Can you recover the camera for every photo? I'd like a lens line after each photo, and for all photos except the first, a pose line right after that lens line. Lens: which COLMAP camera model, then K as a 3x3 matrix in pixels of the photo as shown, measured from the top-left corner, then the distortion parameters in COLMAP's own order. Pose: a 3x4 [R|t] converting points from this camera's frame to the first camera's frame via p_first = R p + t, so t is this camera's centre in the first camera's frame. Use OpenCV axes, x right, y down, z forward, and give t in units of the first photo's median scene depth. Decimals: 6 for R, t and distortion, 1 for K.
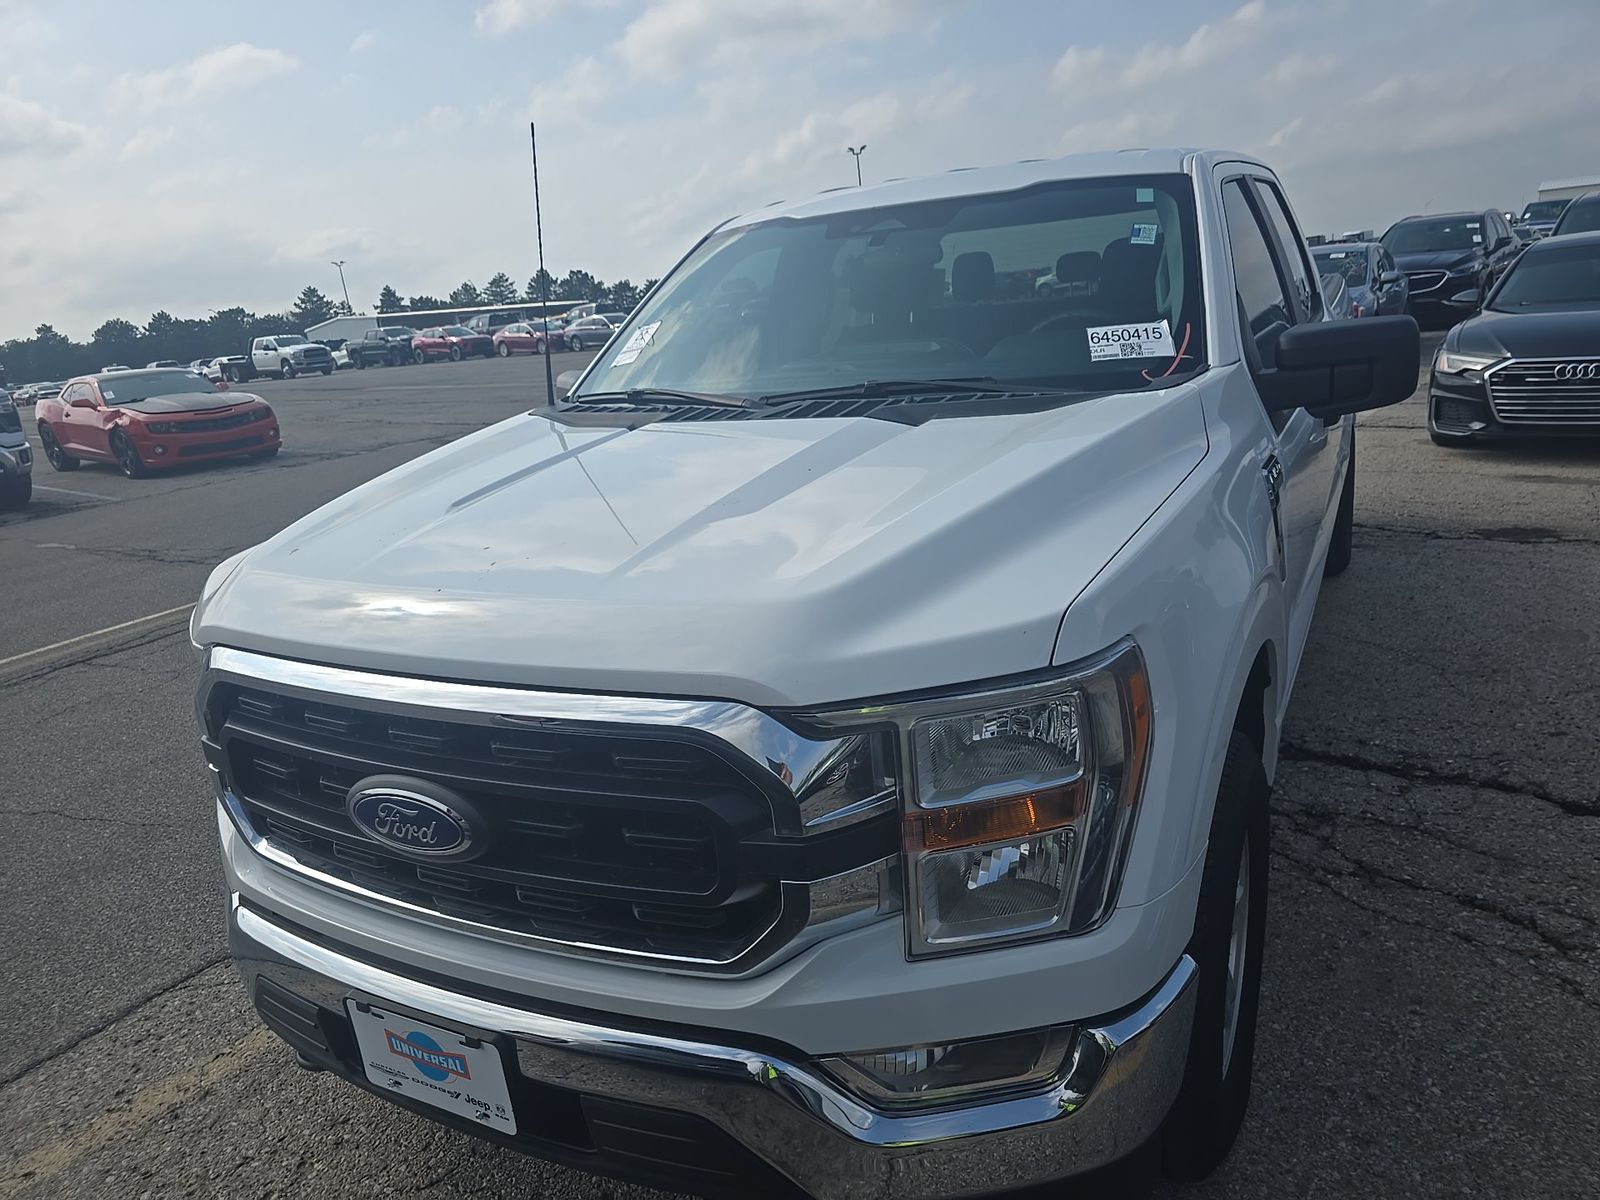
lens RADIAL K [[1071.1, 0, 800.0], [0, 1071.1, 600.0], [0, 0, 1]] dist [0.037781, -0.040246]
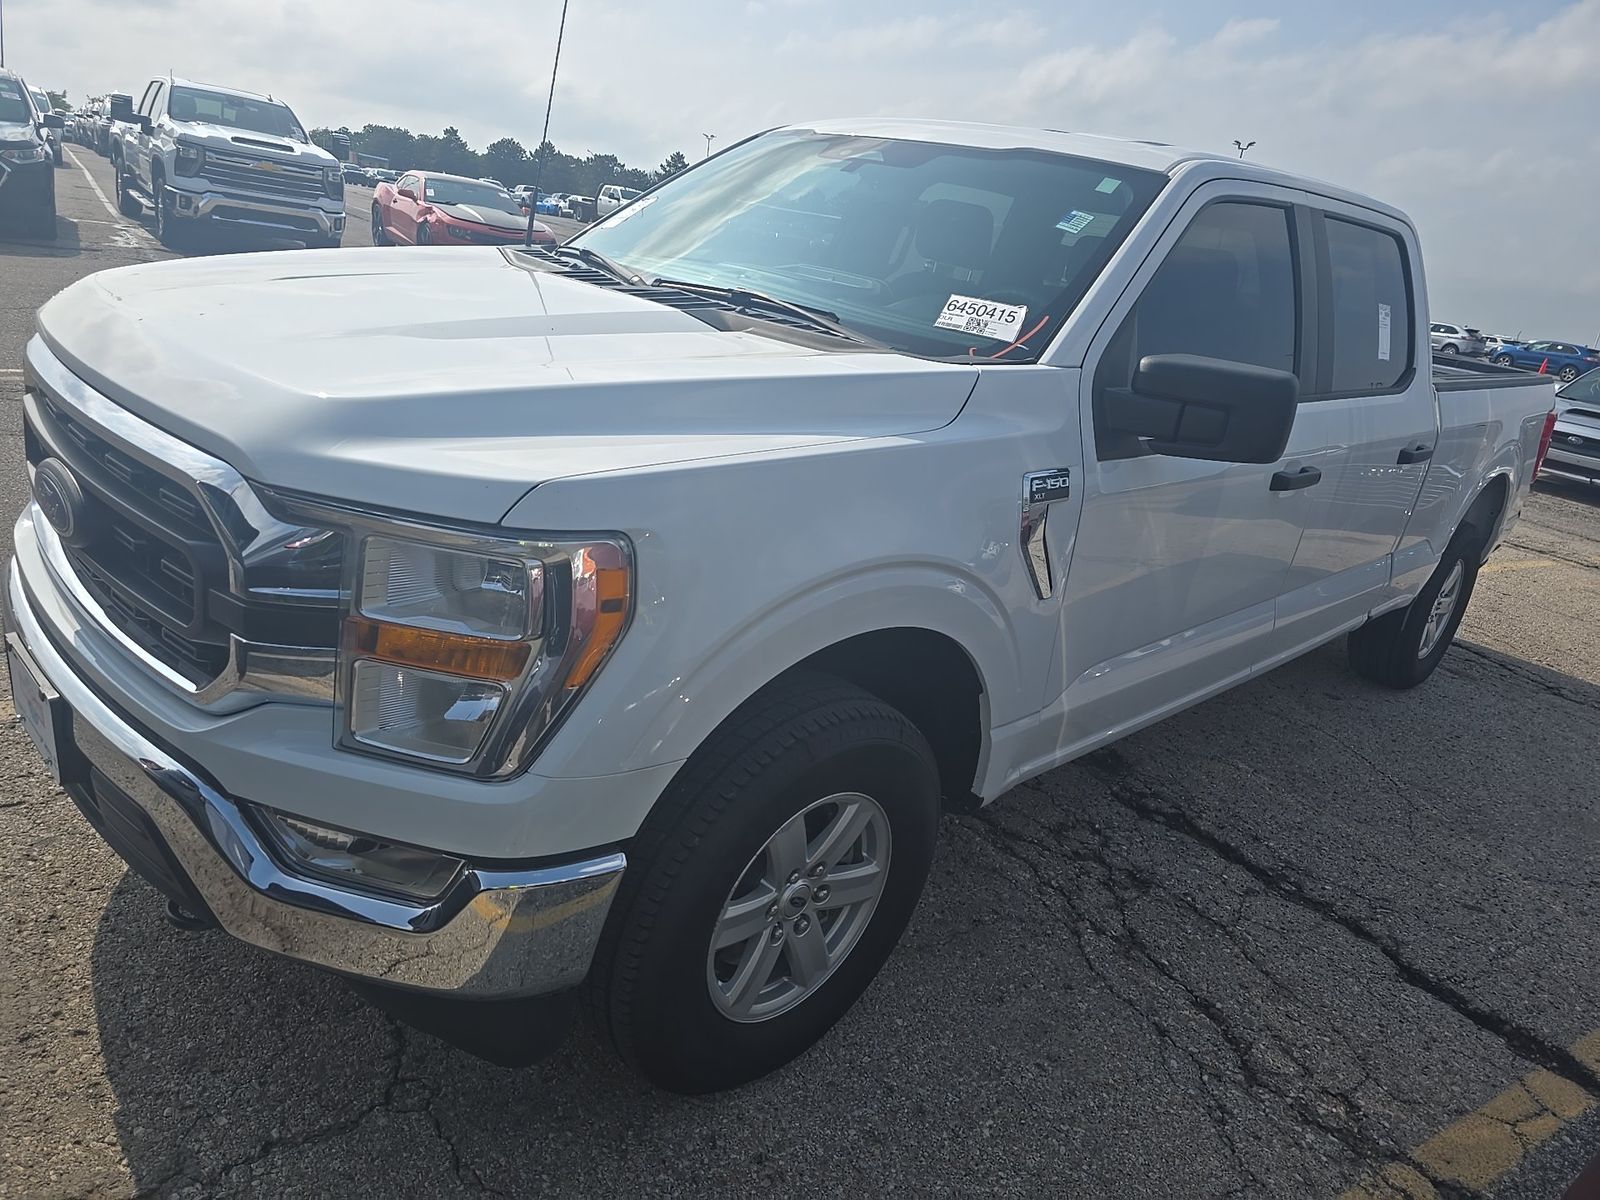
lens RADIAL K [[1073.2, 0, 860.8], [0, 1073.2, 613.3], [0, 0, 1]] dist [0.023228, -0.003942]
pose [[0.925842, 0.322147, -0.197581, 0.352776], [-0.312227, 0.946605, 0.080338, -0.022901], [0.212911, -0.012690, 0.976989, 0.017878]]
